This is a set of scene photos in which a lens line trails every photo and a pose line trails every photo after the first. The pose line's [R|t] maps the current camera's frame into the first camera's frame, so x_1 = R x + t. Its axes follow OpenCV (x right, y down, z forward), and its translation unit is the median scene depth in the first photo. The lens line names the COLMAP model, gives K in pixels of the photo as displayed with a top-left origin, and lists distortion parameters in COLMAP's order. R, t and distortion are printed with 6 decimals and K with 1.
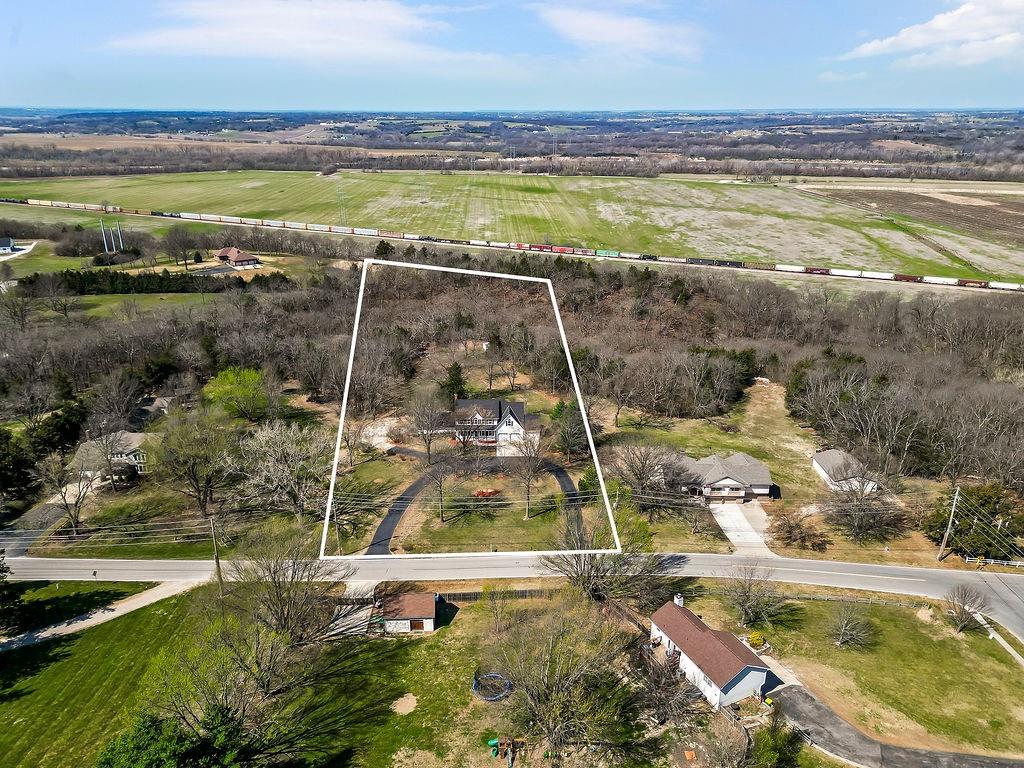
lens RADIAL K [[706.7, 0, 512.0], [0, 706.7, 384.0], [0, 0, 1]] dist [0.079504, -0.069743]
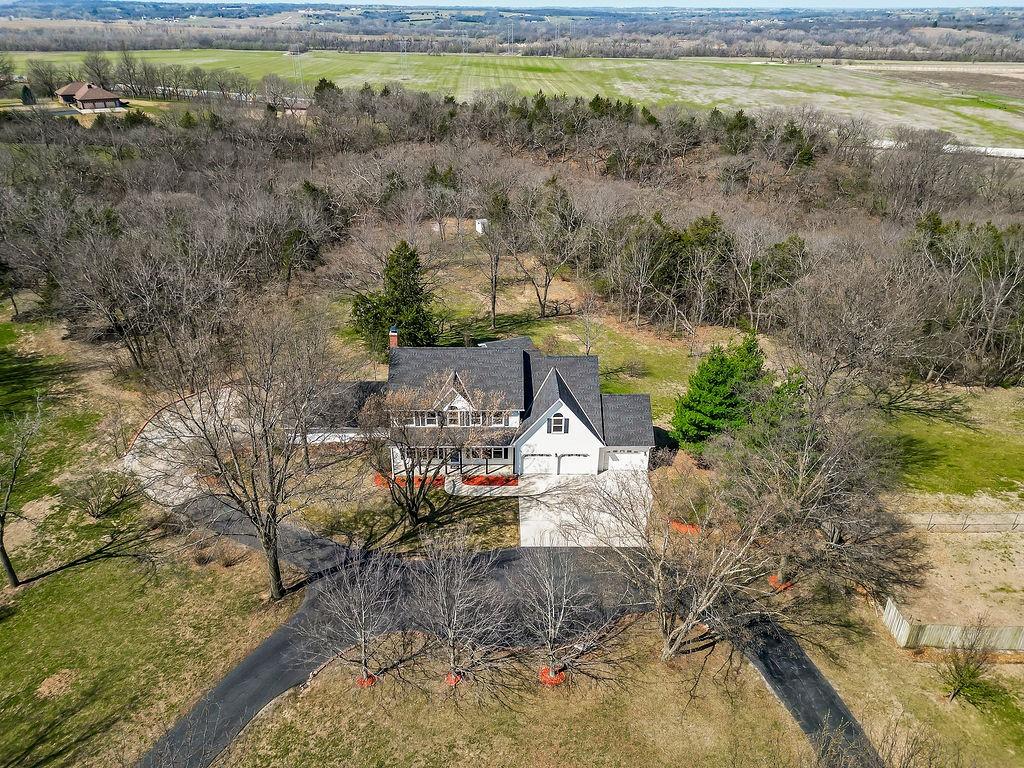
lens RADIAL K [[706.7, 0, 512.0], [0, 706.7, 384.0], [0, 0, 1]] dist [0.079504, -0.069743]
pose [[0.999970, 0.002198, 0.007428, -0.005132], [-0.003053, 0.993104, 0.117198, -0.000066], [-0.007119, -0.117217, 0.993081, 0.130887]]
